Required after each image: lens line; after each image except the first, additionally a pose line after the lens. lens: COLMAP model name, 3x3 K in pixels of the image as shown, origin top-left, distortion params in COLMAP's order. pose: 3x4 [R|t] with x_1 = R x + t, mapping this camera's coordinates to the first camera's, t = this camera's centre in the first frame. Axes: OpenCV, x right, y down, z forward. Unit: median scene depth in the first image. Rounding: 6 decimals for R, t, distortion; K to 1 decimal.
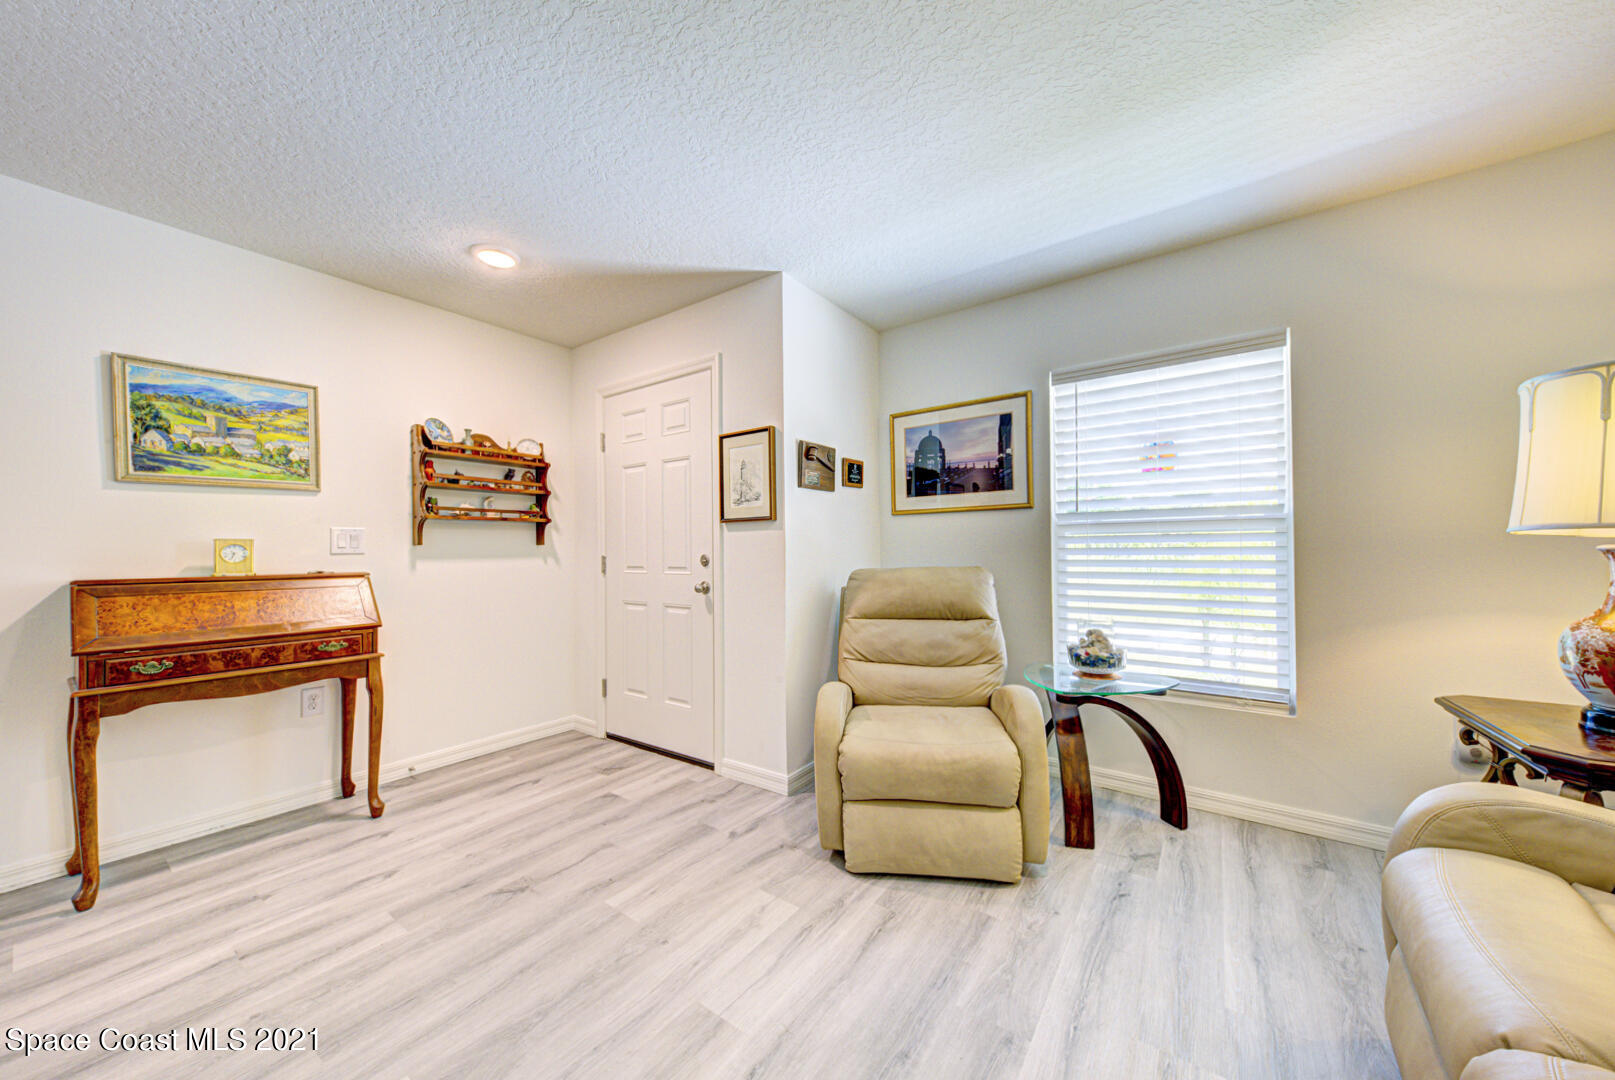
lens RADIAL K [[554.5, 0, 810.4], [0, 554.5, 546.8], [0, 0, 1]] dist [0.015092, -0.000203]
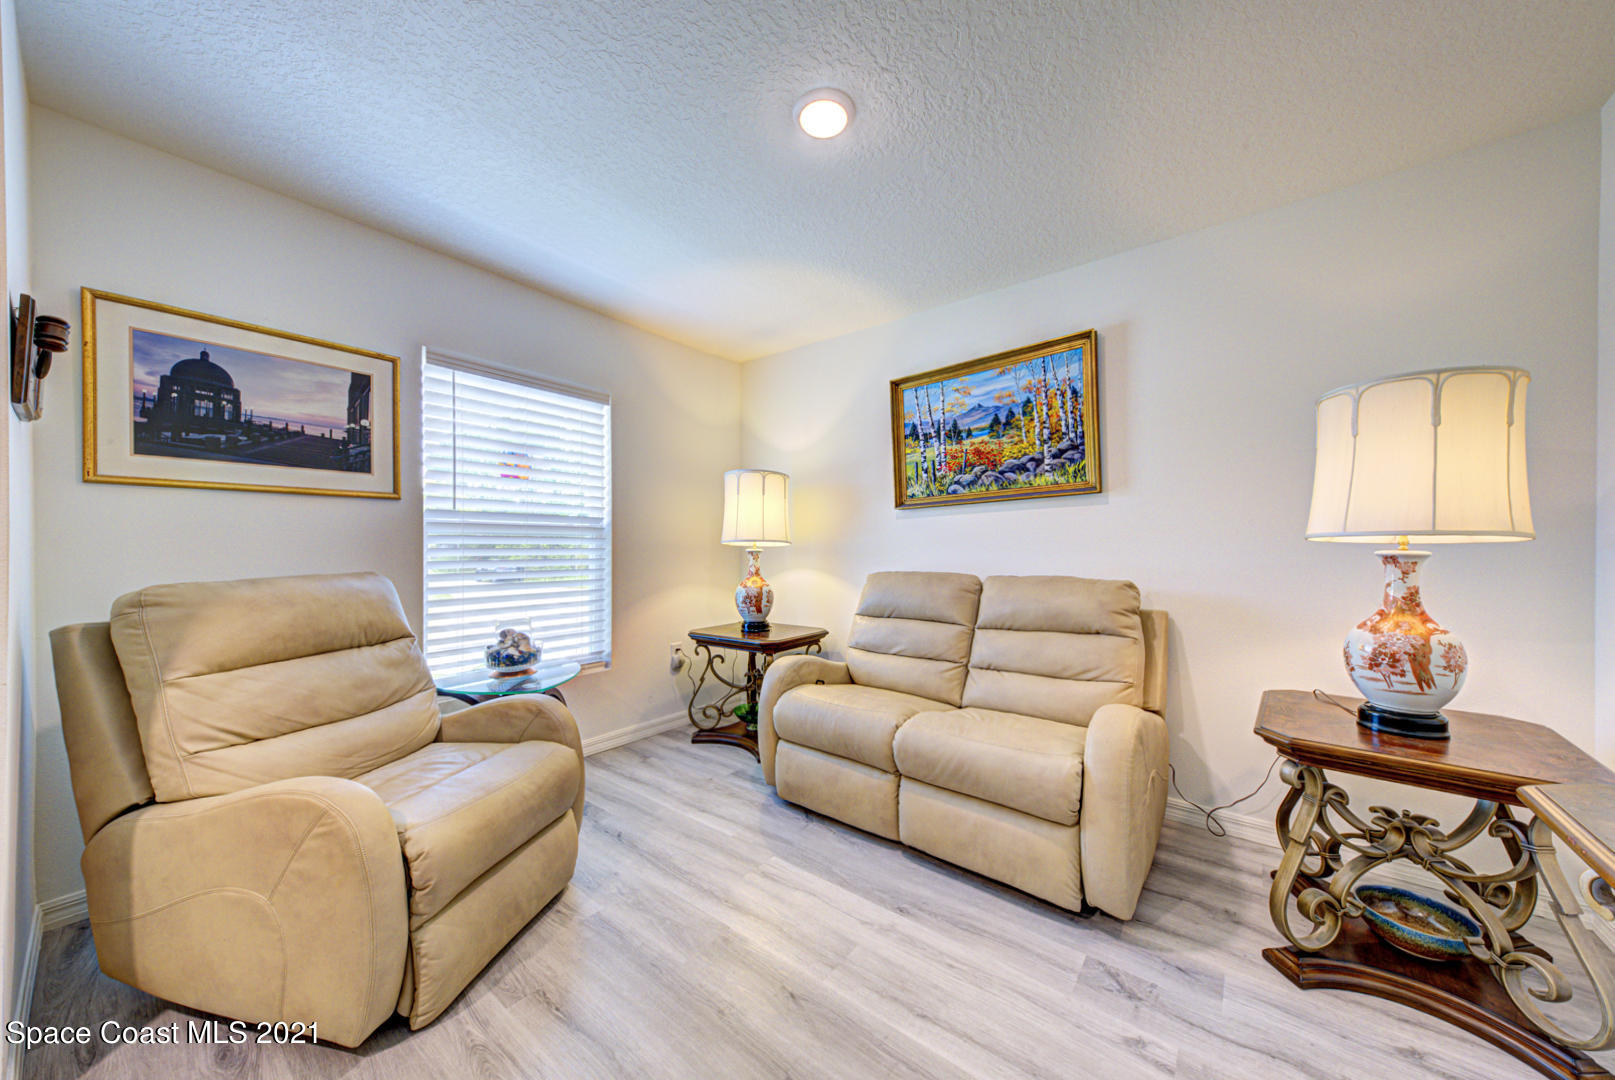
lens RADIAL K [[554.5, 0, 810.4], [0, 554.5, 546.8], [0, 0, 1]] dist [0.015092, -0.000203]
pose [[0.033679, 0.008790, 0.999394, -0.472434], [-0.005950, 0.999945, -0.008594, 0.004653], [-0.999415, -0.005657, 0.033729, 0.405471]]
